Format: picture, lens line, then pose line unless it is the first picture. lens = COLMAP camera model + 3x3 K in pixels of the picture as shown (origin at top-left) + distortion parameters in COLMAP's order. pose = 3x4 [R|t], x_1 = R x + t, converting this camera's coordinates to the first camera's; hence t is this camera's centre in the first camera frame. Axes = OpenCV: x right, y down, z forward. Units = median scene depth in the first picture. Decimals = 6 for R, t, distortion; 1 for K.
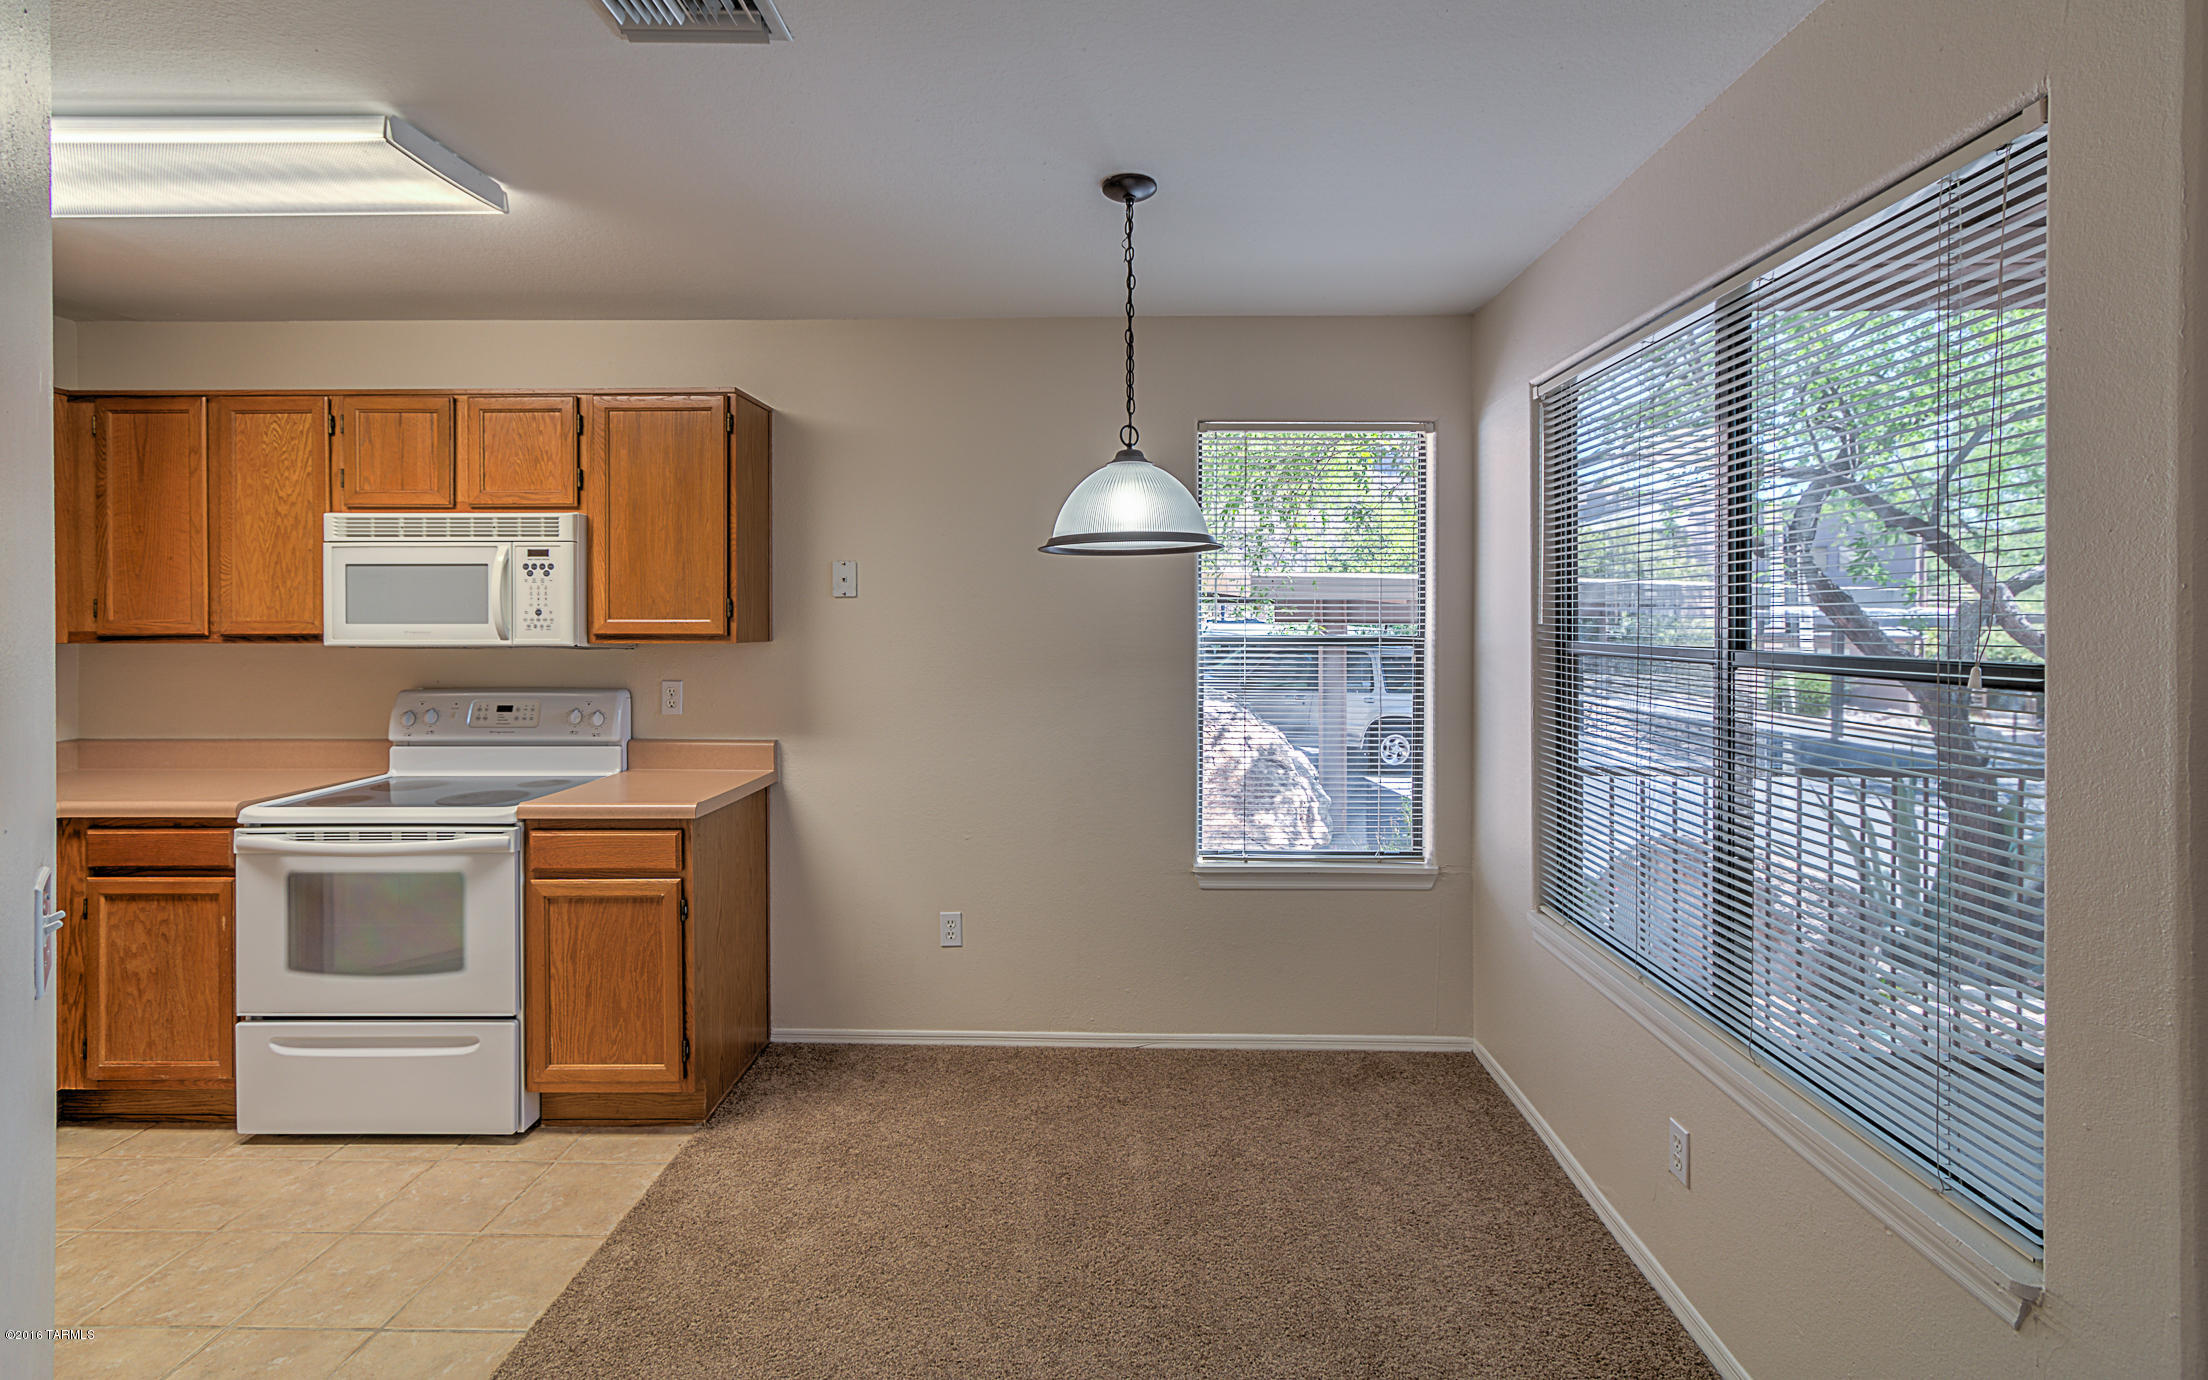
lens RADIAL K [[986.1, 0, 1115.3], [0, 986.1, 624.8], [0, 0, 1]] dist [0.002137, 0.000563]
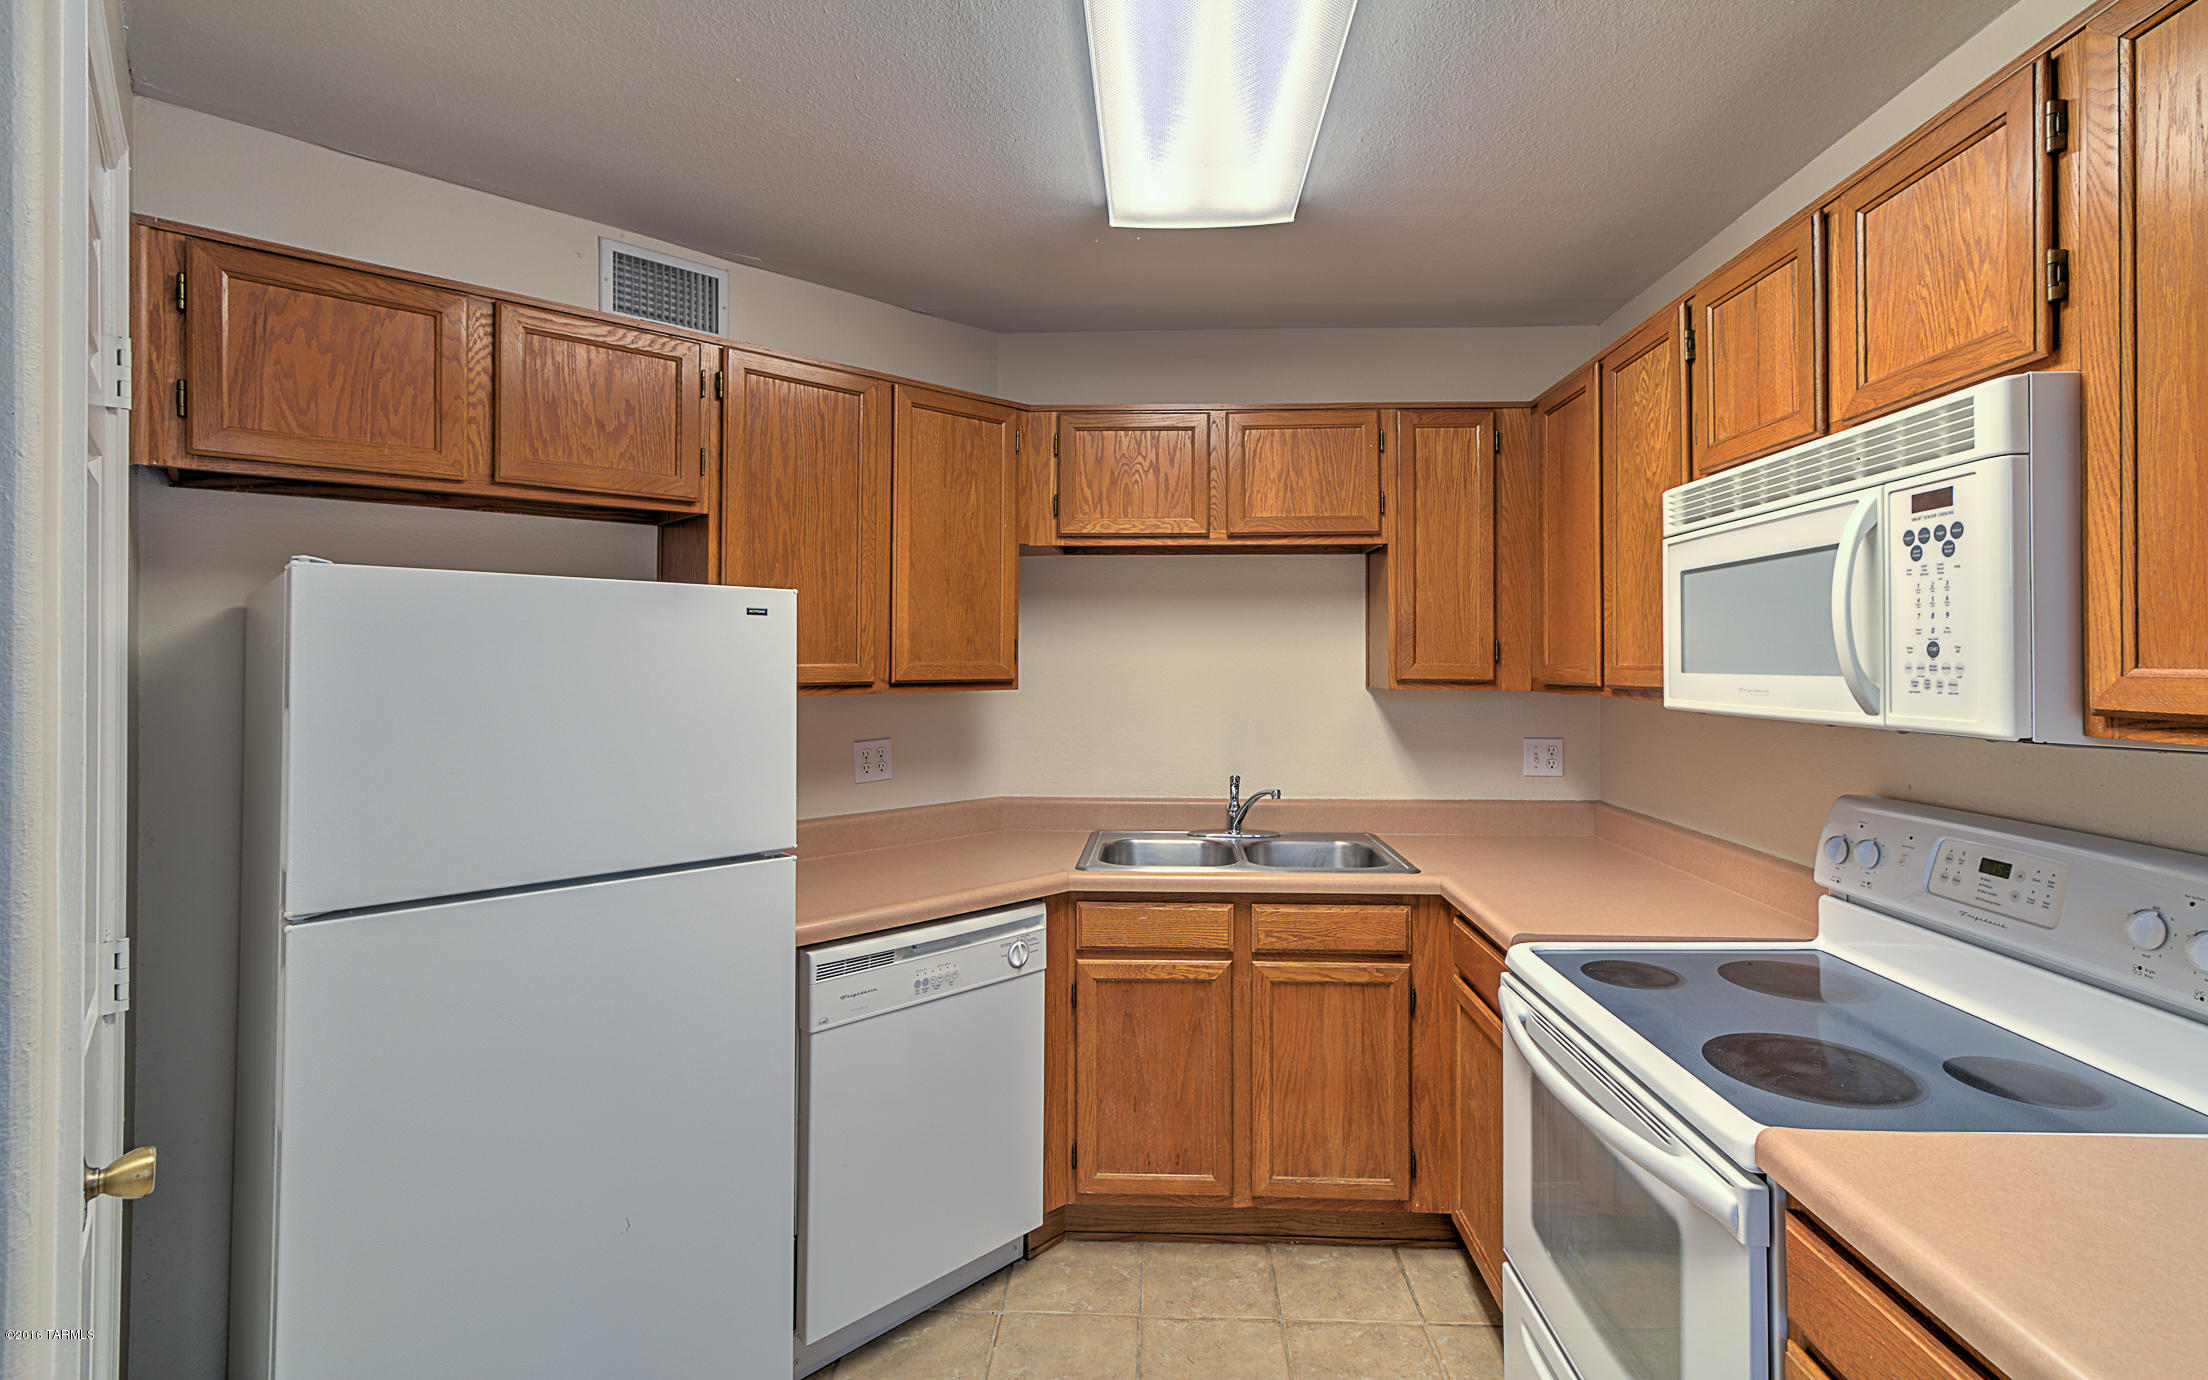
lens RADIAL K [[1003.1, 0, 1109.3], [0, 1003.1, 646.7], [0, 0, 1]] dist [-0.001901, 0.000225]
pose [[-0.033930, -0.014163, -0.999324, -0.167208], [-0.008688, 0.999866, -0.013876, -0.005087], [0.999386, 0.008211, -0.034048, 0.669020]]
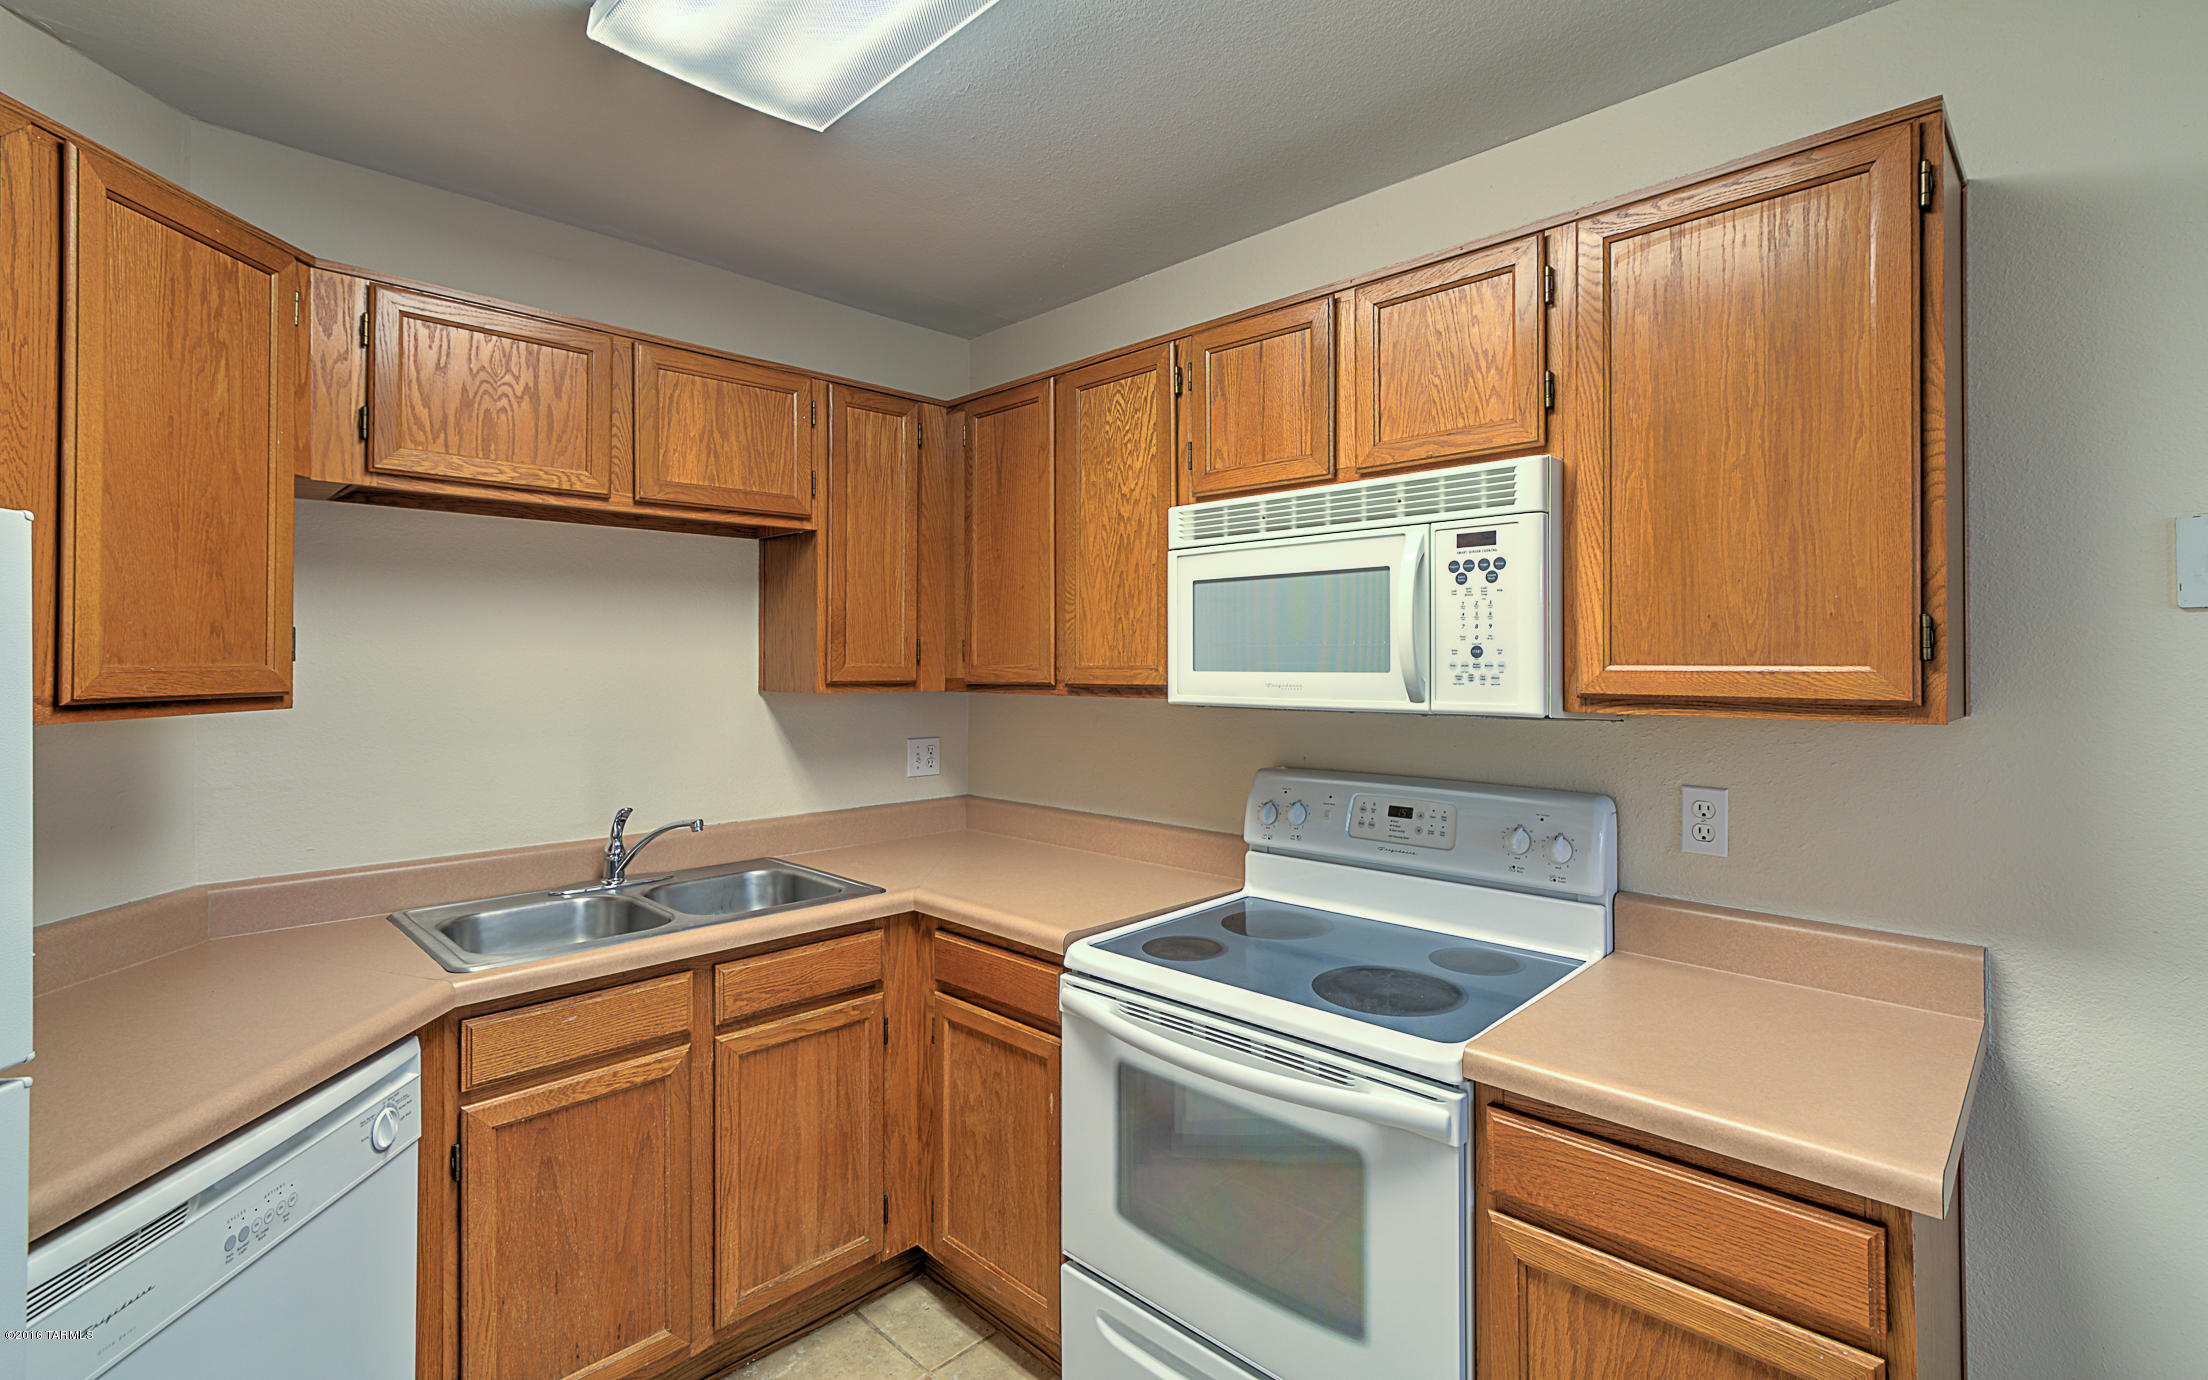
lens RADIAL K [[1012.6, 0, 1106.2], [0, 1012.6, 655.1], [0, 0, 1]] dist [0.000325, 0.001069]
pose [[0.721635, -0.005118, -0.692255, -0.345273], [-0.003727, 0.999929, -0.011277, -0.003833], [0.692263, 0.010718, 0.721565, 0.462118]]
